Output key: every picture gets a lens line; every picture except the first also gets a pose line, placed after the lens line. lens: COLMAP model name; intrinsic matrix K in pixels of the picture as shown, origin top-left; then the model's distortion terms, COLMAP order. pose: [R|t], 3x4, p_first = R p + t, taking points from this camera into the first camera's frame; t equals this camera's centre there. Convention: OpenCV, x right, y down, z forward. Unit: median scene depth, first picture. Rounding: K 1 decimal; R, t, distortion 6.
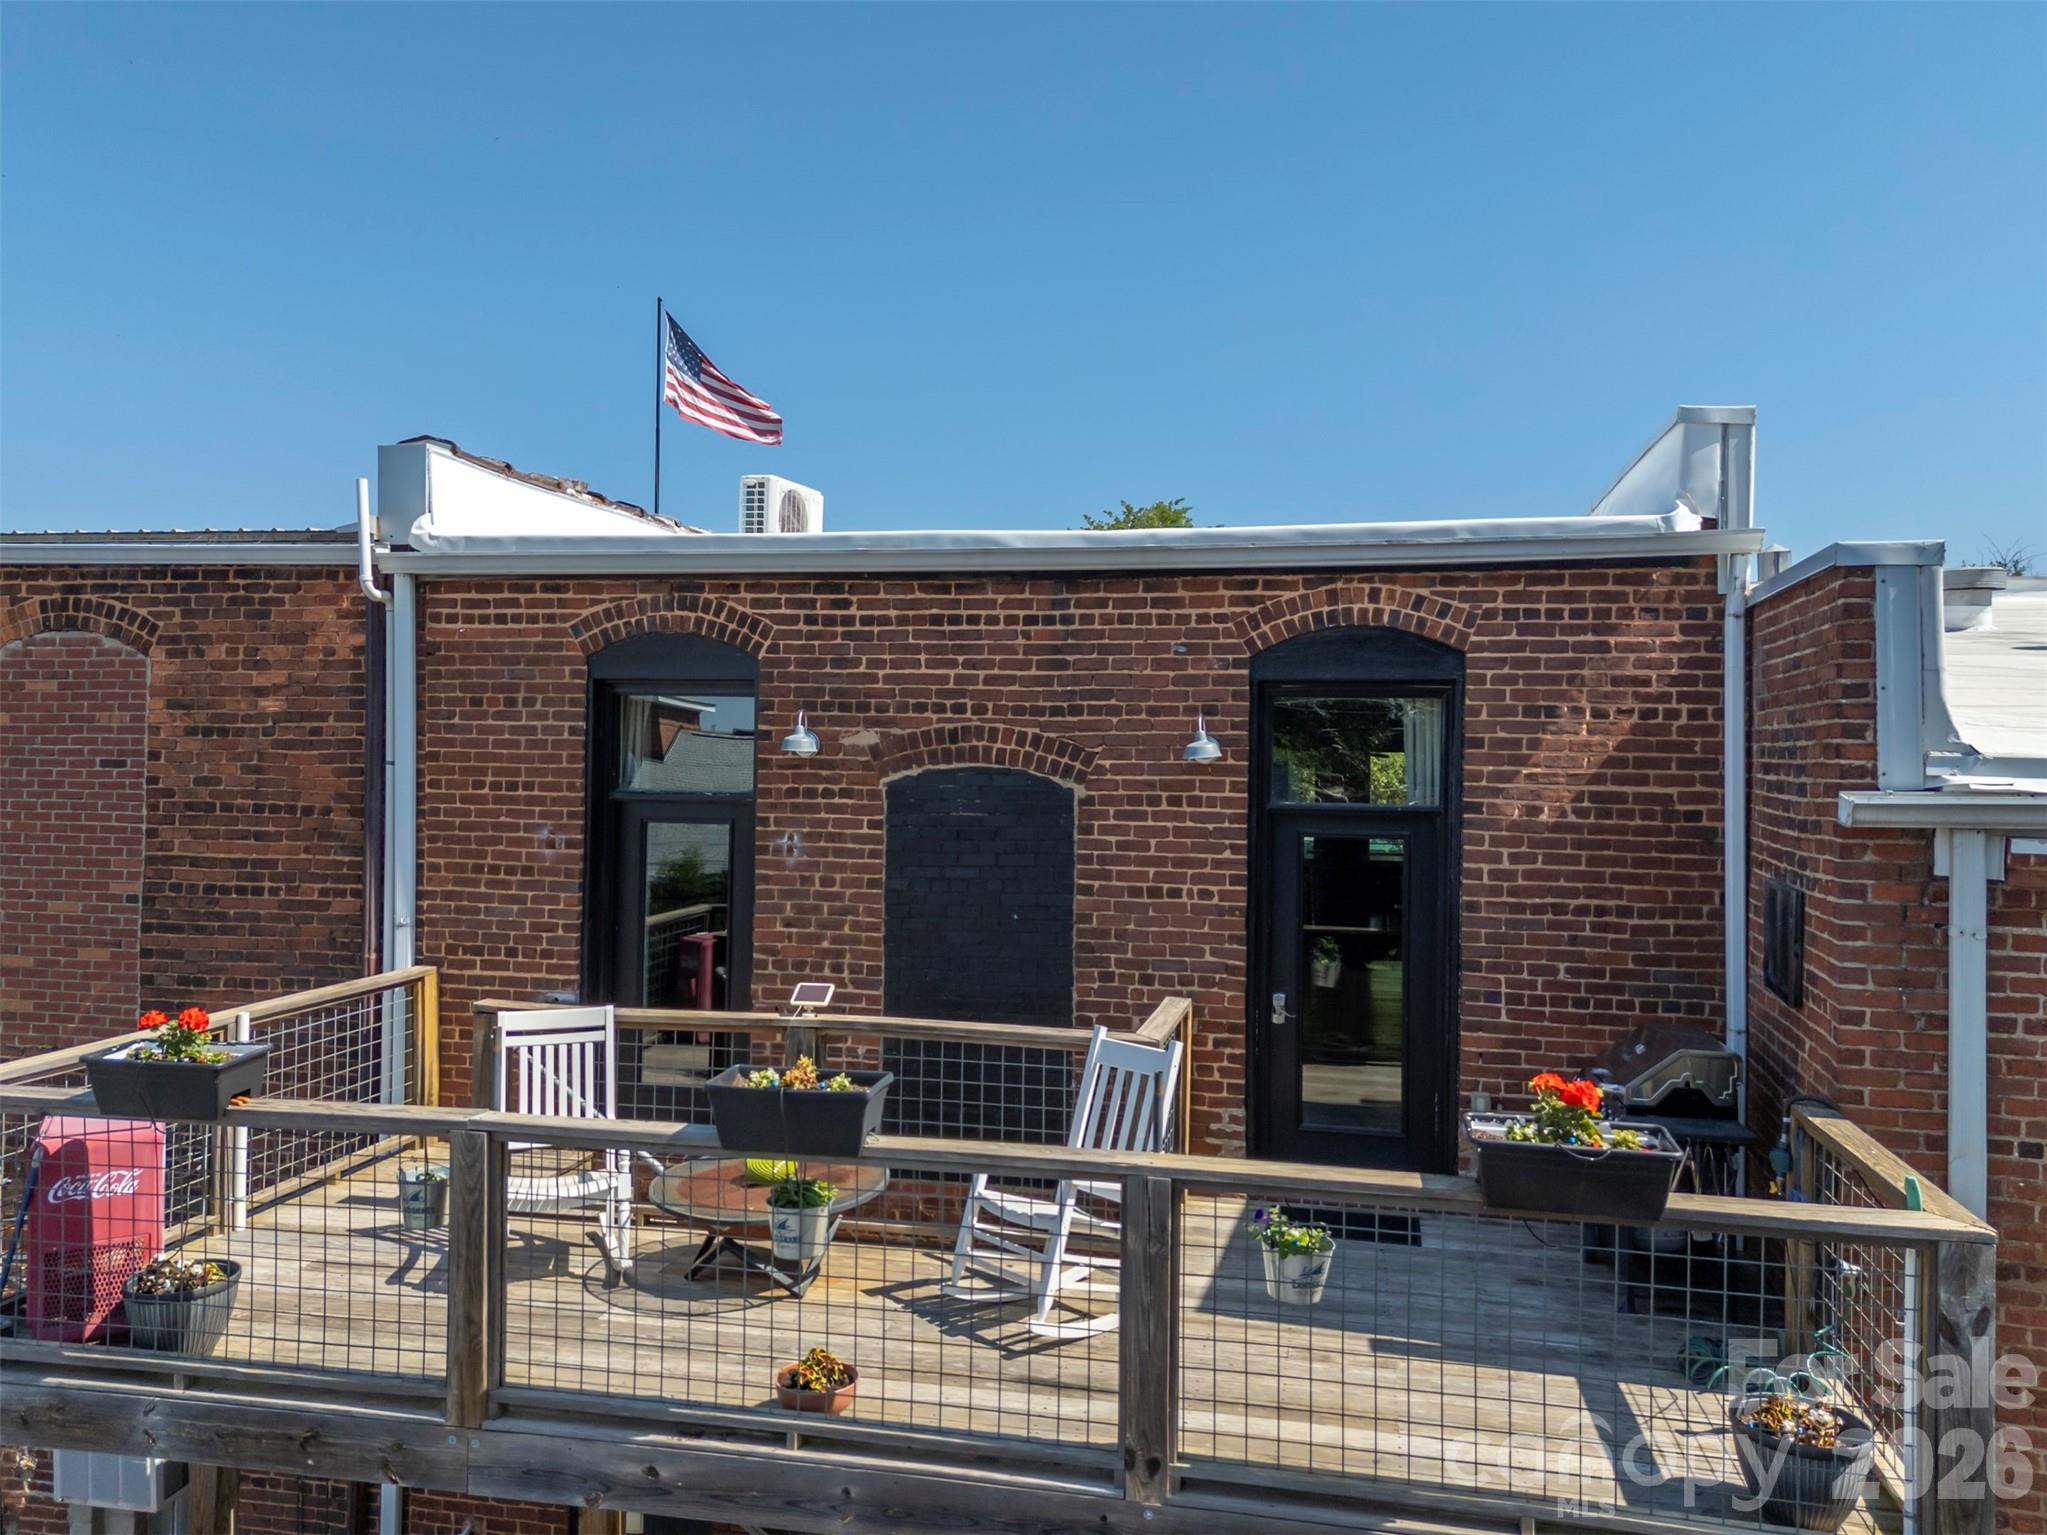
lens RADIAL K [[1498.8, 0, 1018.1], [0, 1498.8, 765.2], [0, 0, 1]] dist [0.096187, -0.070405]
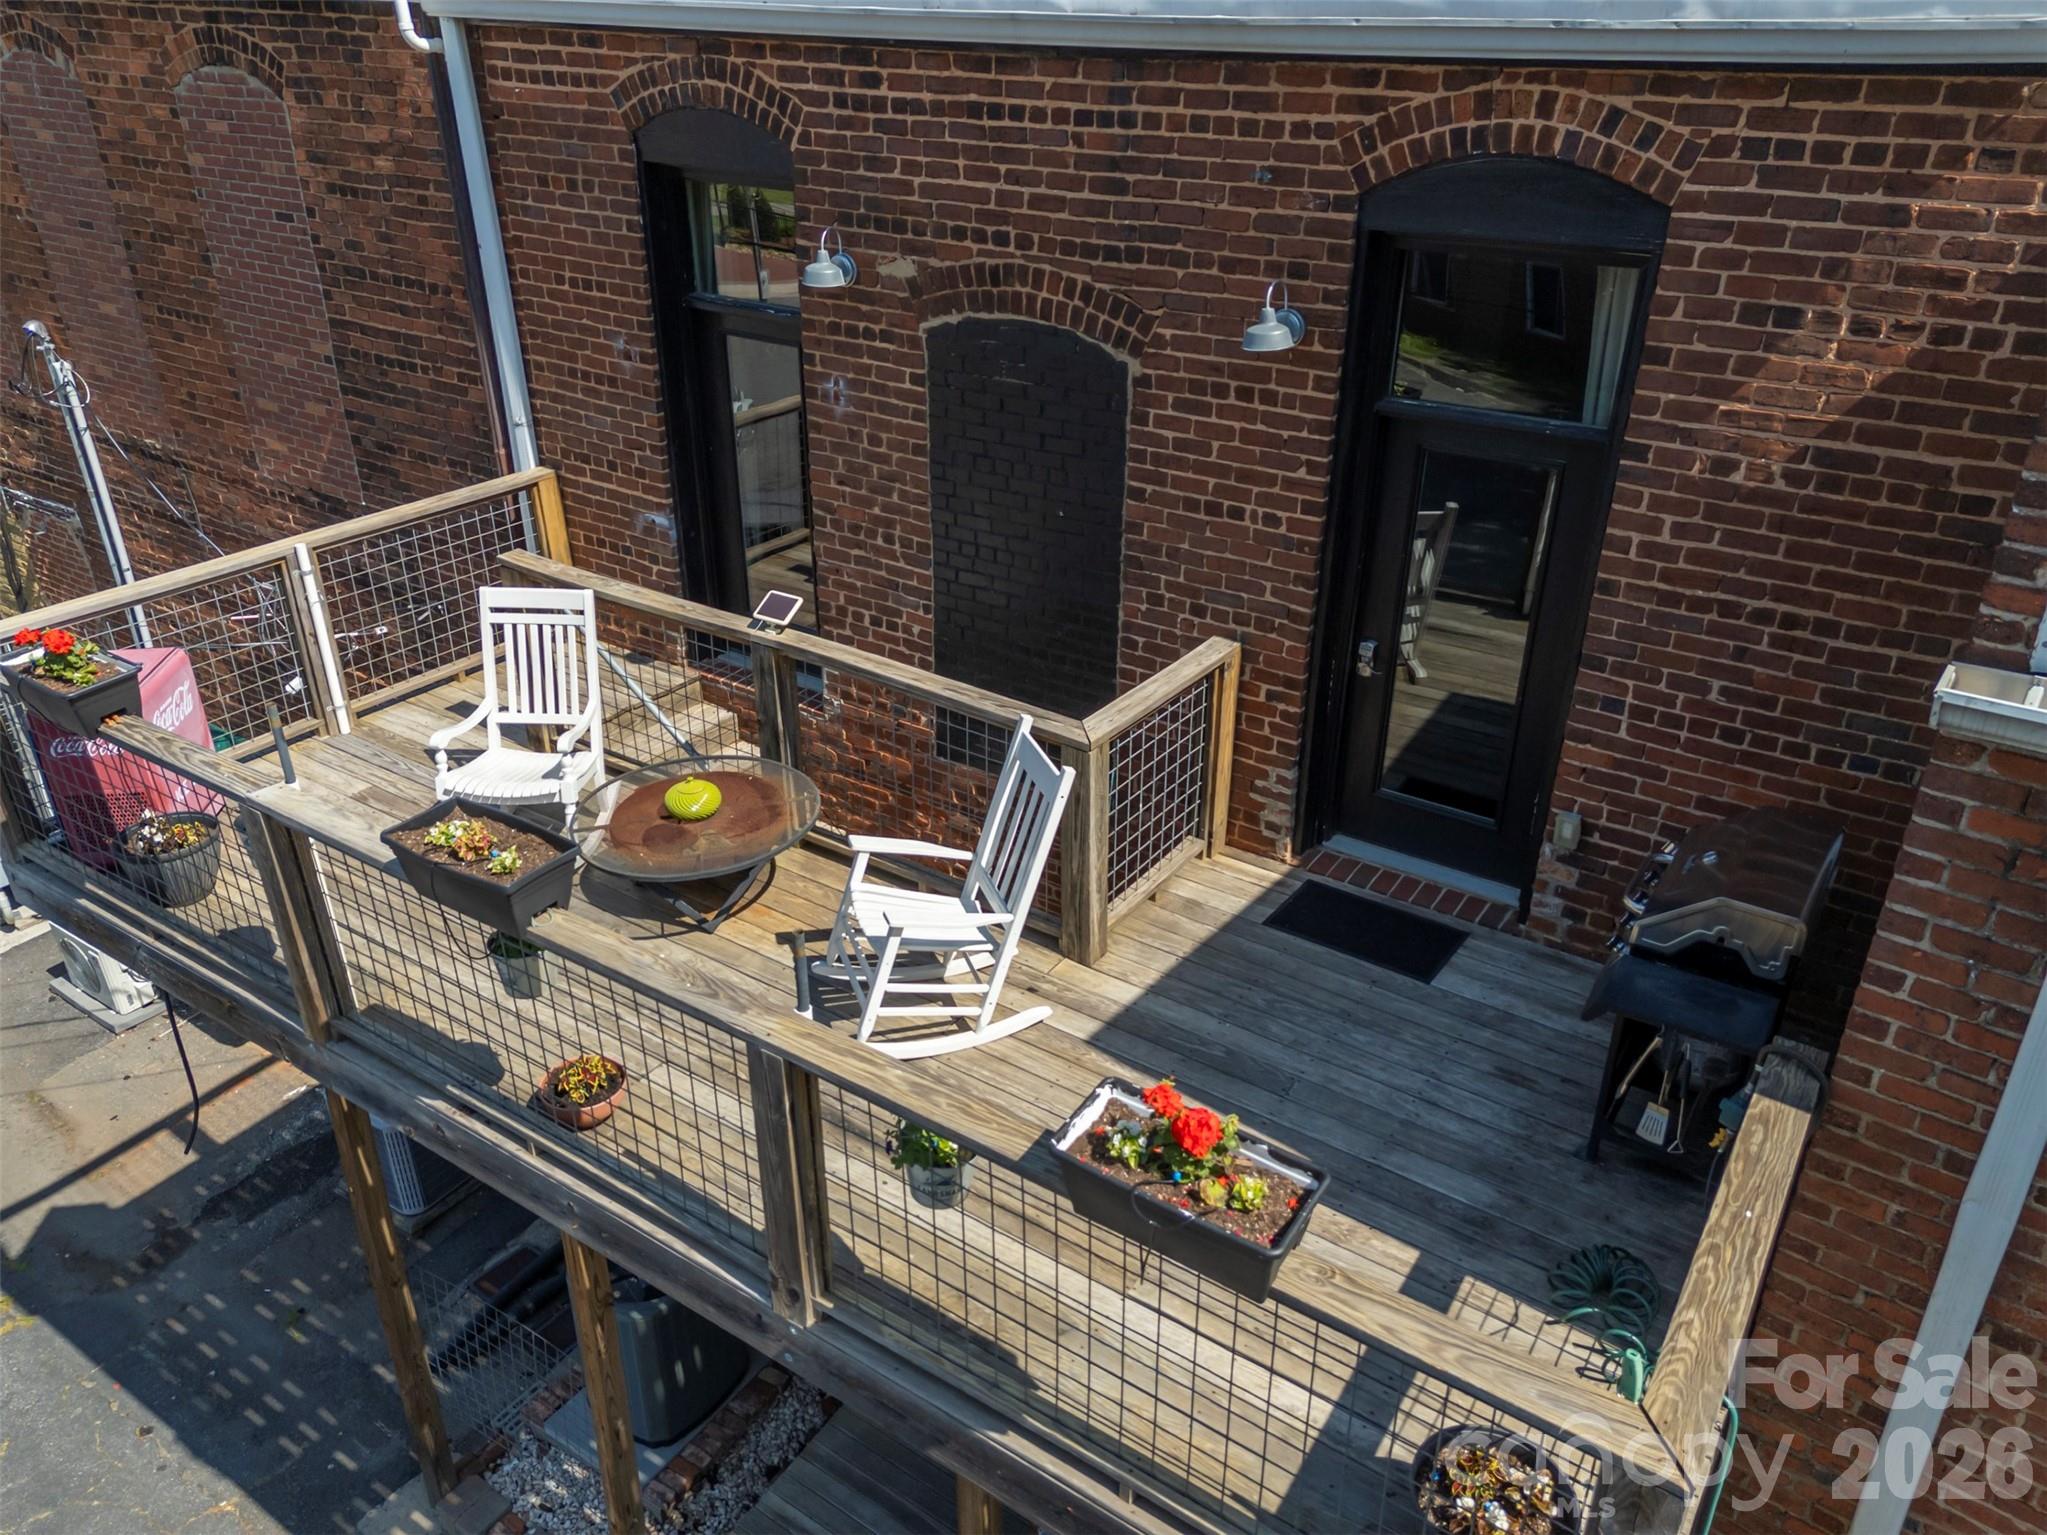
lens RADIAL K [[1498.8, 0, 1016.5], [0, 1498.8, 765.0], [0, 0, 1]] dist [0.096187, -0.070405]
pose [[0.925327, 0.166373, -0.340721, 0.287821], [0.005294, 0.892837, 0.450349, -0.152053], [0.379134, -0.418523, 0.825285, 0.248577]]
